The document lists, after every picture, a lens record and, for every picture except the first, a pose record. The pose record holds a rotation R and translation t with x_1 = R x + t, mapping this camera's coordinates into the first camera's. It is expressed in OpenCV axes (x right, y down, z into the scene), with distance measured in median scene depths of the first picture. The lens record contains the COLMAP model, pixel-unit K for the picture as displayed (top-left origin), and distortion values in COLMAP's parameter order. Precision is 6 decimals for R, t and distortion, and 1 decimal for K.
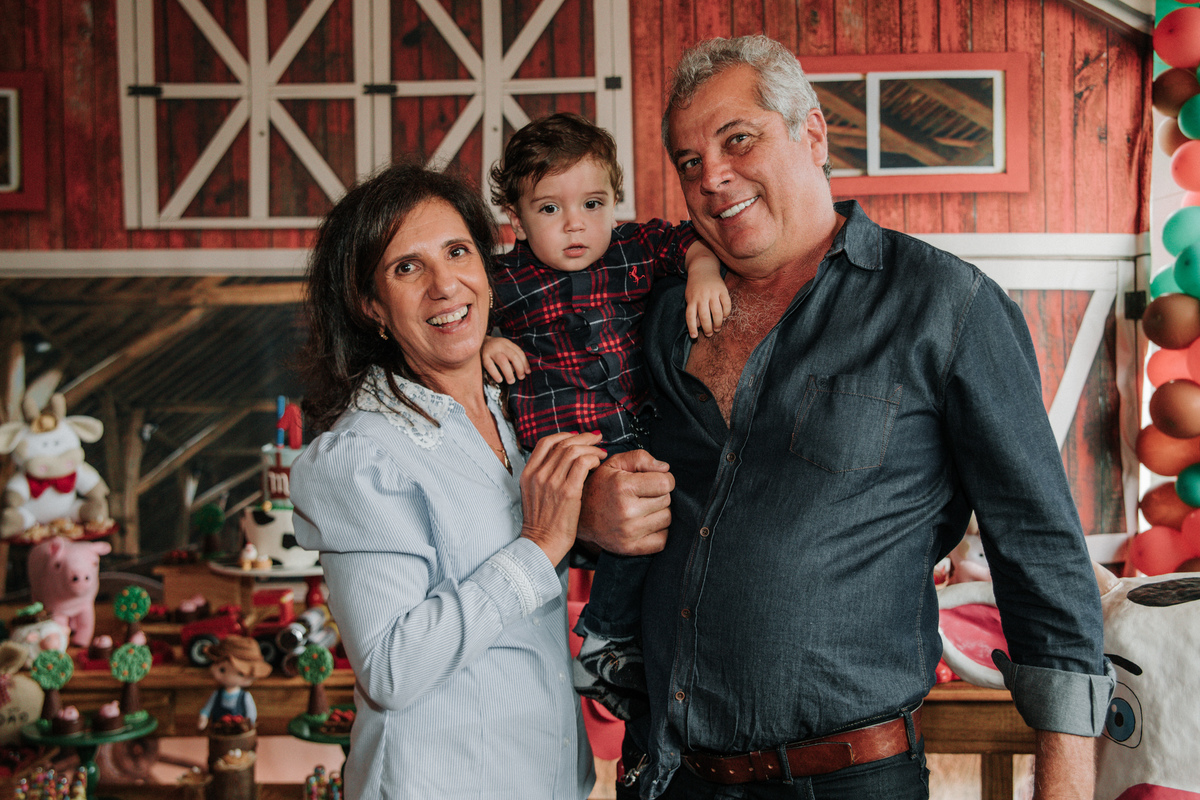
lens RADIAL K [[1402.3, 0, 601.1], [0, 1402.3, 379.8], [0, 0, 1]] dist [-0.040646, 0.230862]
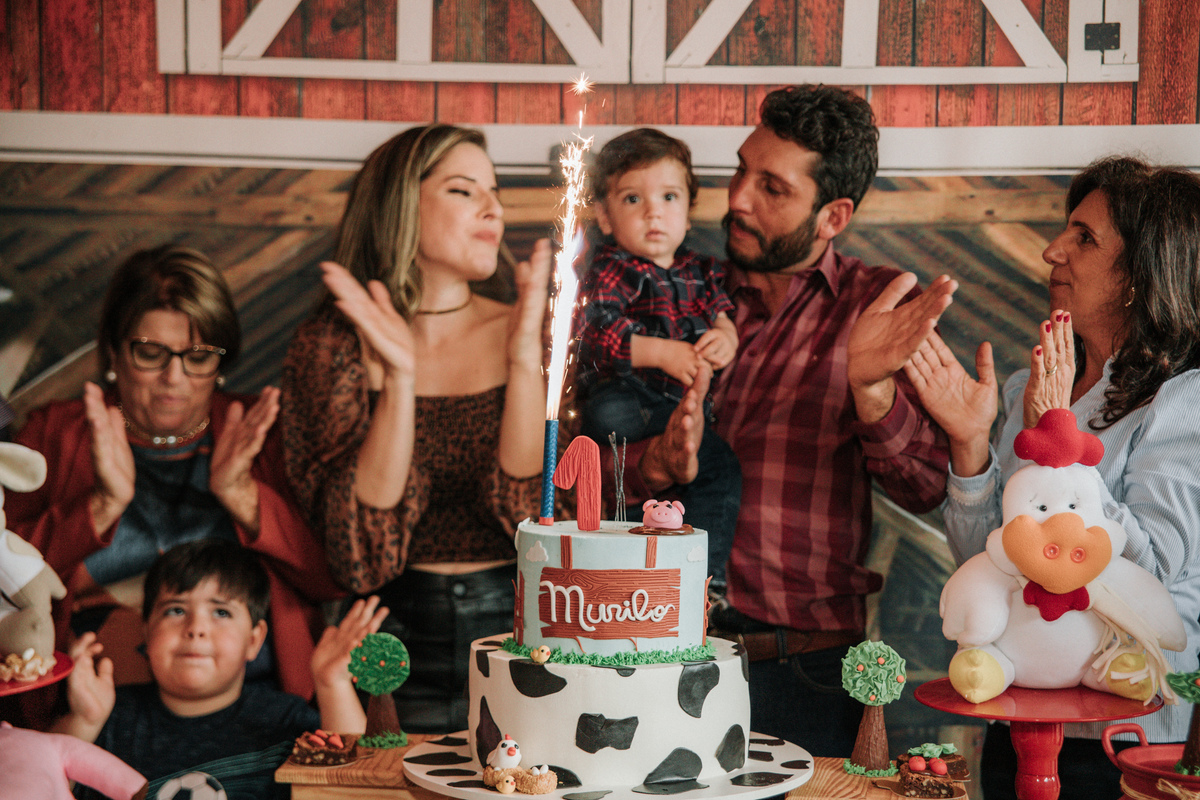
lens RADIAL K [[2050.7, 0, 600.0], [0, 2050.7, 400.0], [0, 0, 1]] dist [0.242298, -0.100358]
pose [[0.998831, 0.031551, -0.036623, -0.142281], [-0.030757, 0.999284, 0.022053, -0.008046], [0.037292, -0.020901, 0.999086, 0.223494]]
